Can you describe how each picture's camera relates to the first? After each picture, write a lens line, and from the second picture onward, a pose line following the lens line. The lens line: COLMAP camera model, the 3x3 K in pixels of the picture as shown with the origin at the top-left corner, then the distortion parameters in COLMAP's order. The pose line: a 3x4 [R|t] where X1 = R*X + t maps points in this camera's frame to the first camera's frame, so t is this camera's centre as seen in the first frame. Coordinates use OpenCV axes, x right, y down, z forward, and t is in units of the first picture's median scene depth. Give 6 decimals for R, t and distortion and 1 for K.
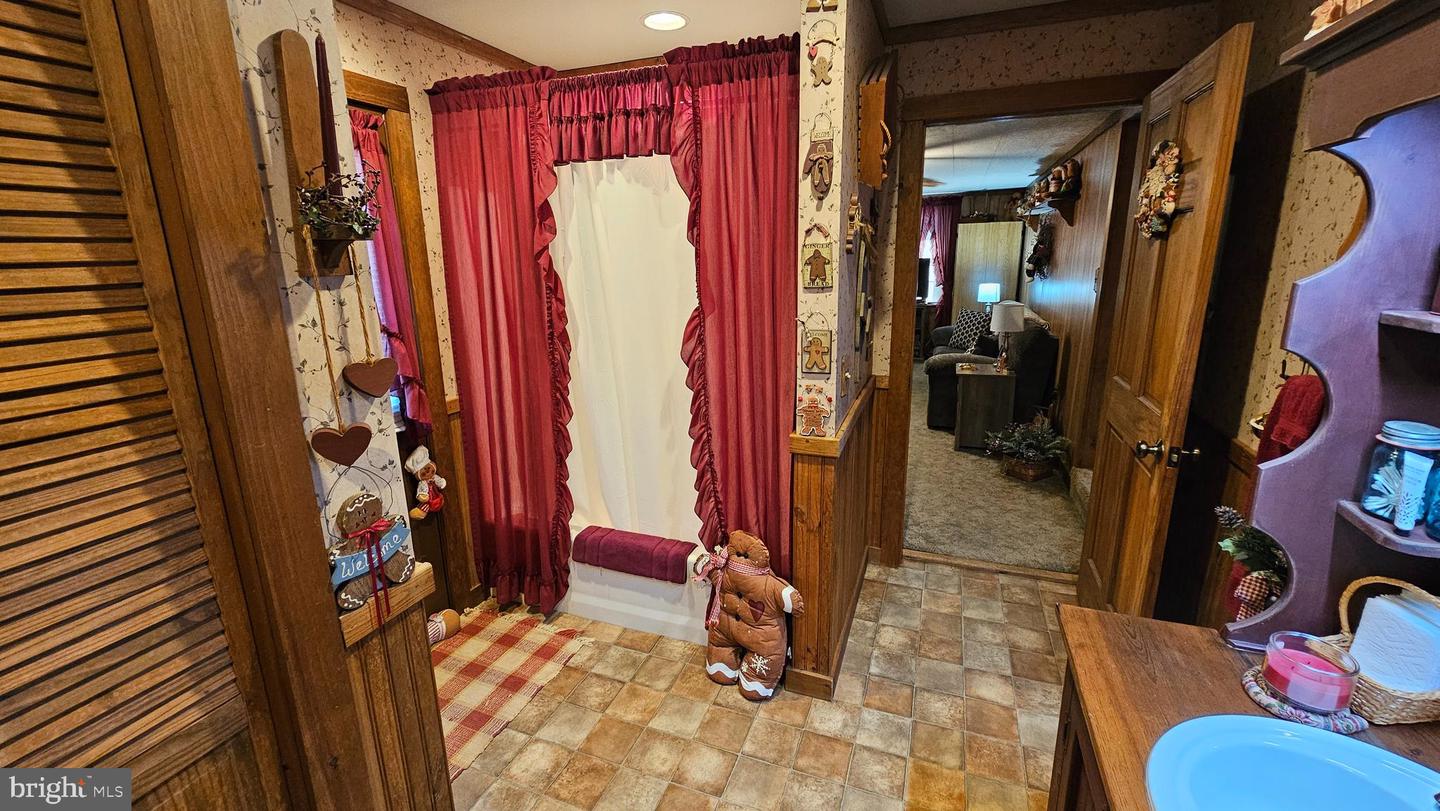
lens RADIAL K [[589.2, 0, 725.0], [0, 589.2, 387.8], [0, 0, 1]] dist [-0.001824, 0.000024]
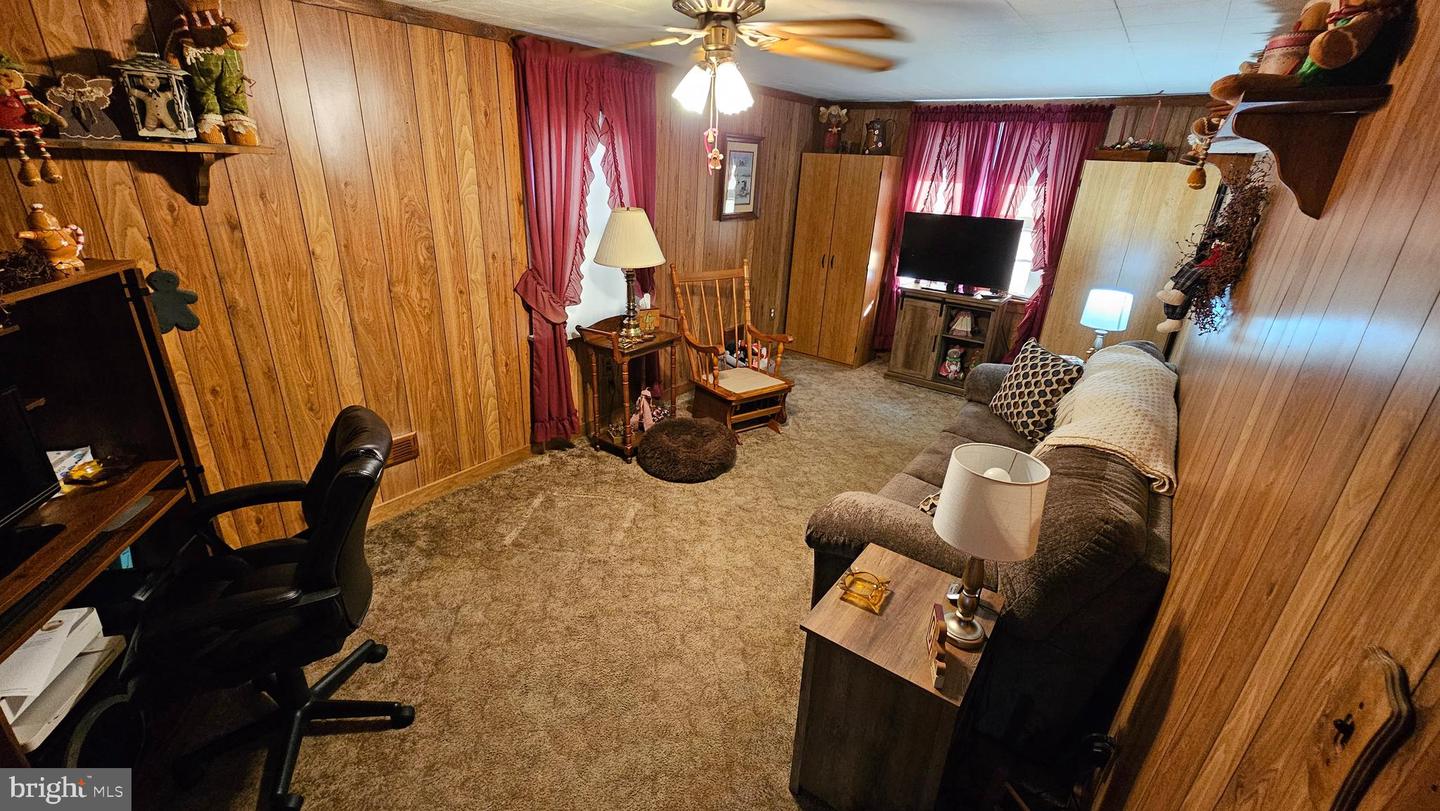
lens RADIAL K [[589.2, 0, 725.0], [0, 589.2, 387.8], [0, 0, 1]] dist [-0.001824, 0.000024]
pose [[0.960136, 0.159537, -0.229536, 0.245884], [-0.125388, 0.979696, 0.156441, -0.125272], [0.249833, -0.121424, 0.960645, 0.404709]]
